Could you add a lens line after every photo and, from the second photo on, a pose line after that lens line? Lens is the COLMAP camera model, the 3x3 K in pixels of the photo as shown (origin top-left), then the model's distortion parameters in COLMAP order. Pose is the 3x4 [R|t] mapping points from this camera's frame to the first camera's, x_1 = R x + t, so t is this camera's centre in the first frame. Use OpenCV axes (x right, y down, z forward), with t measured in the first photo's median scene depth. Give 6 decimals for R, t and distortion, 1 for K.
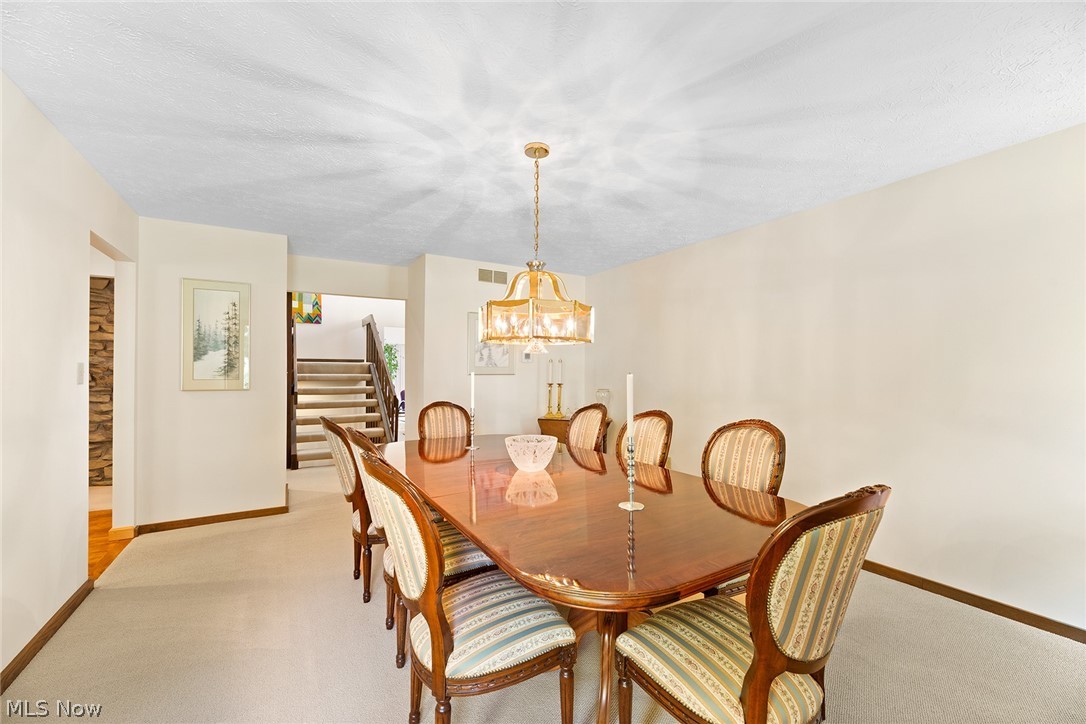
lens RADIAL K [[437.8, 0, 566.9], [0, 437.8, 372.4], [0, 0, 1]] dist [0.006159, -0.001750]
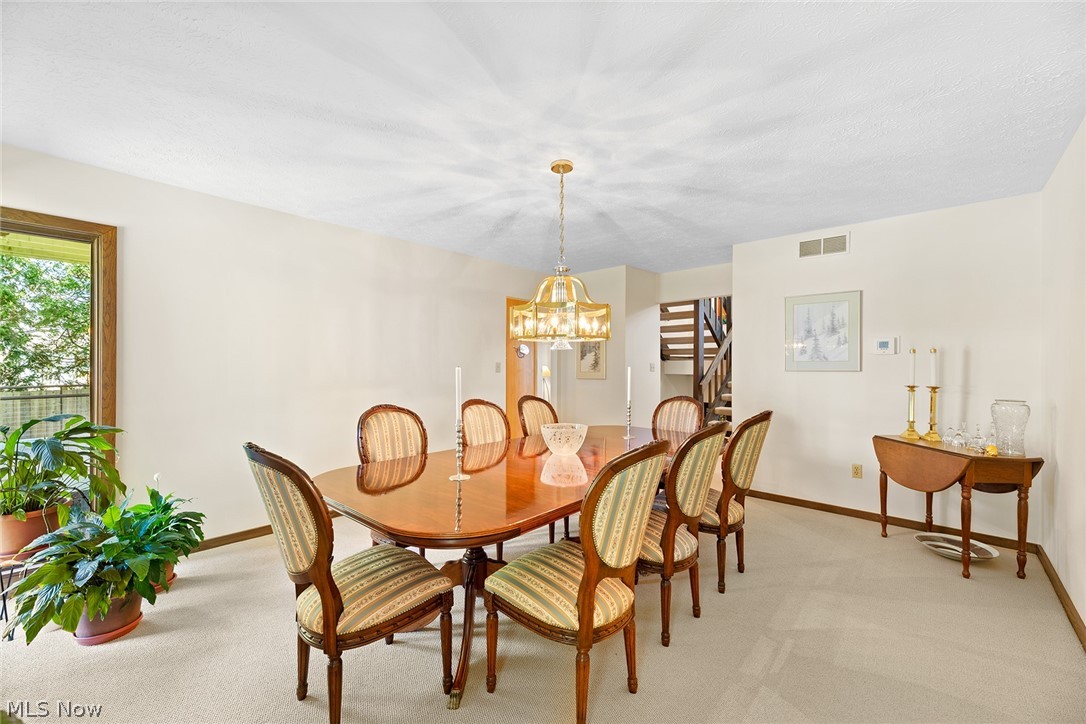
lens RADIAL K [[437.8, 0, 533.2], [0, 437.8, 362.8], [0, 0, 1]] dist [0.006159, -0.001750]
pose [[0.275154, -0.008562, -0.961362, 0.776343], [-0.005604, 0.999929, -0.010510, 0.001769], [0.961384, 0.008279, 0.275086, 0.501712]]
